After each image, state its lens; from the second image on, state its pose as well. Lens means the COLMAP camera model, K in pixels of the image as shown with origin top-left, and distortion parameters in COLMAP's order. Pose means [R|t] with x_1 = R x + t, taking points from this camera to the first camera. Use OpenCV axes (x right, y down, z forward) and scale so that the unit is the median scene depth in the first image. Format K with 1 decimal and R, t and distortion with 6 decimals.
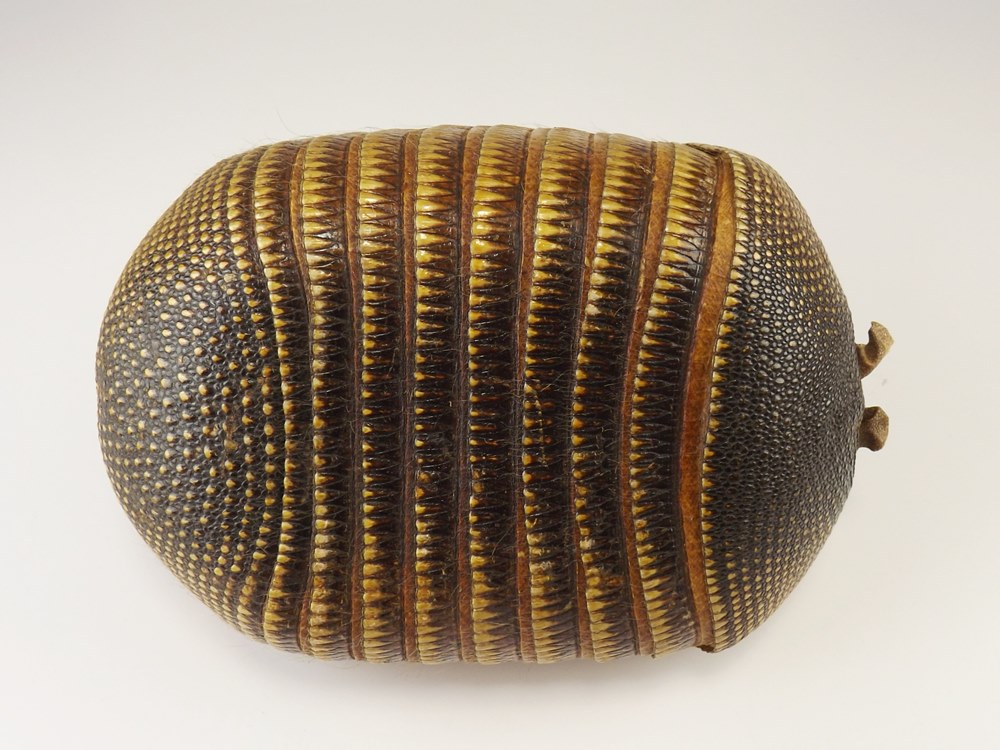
lens RADIAL K [[683.0, 0, 500.0], [0, 683.0, 375.0], [0, 0, 1]] dist [0.003329, -0.001121]
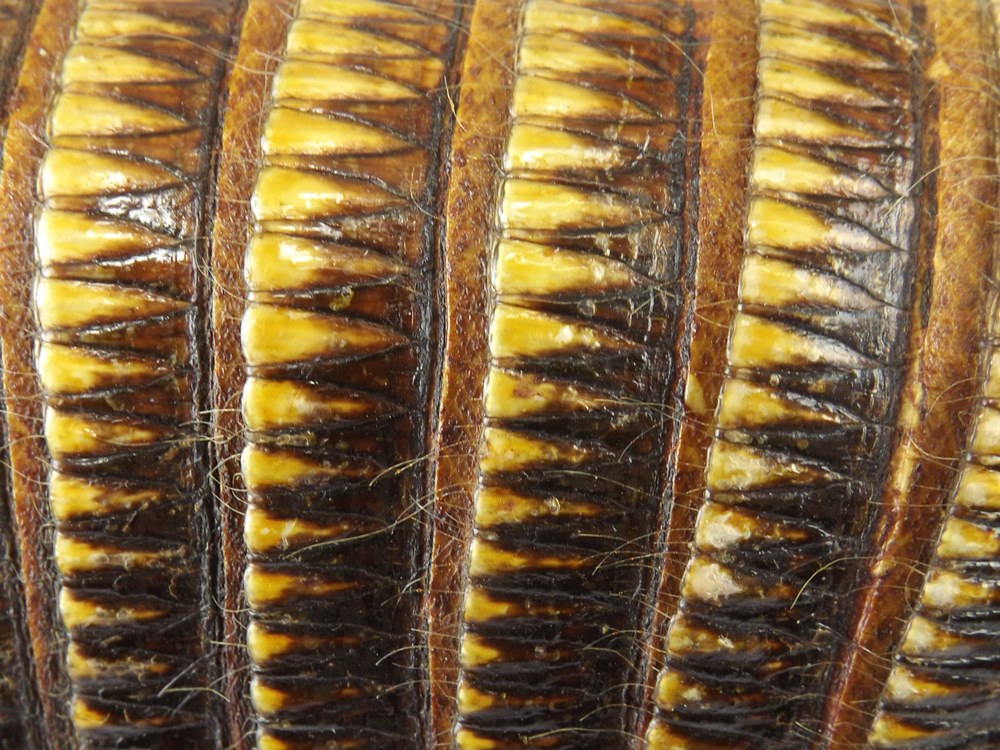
lens RADIAL K [[789.5, 0, 474.0], [0, 789.5, 374.1], [0, 0, 1]] dist [-0.025777, 0.003737]
pose [[0.999329, 0.010522, -0.035097, 0.054746], [-0.008462, 0.998261, 0.058341, -0.188862], [0.035650, -0.058005, 0.997680, 0.698282]]
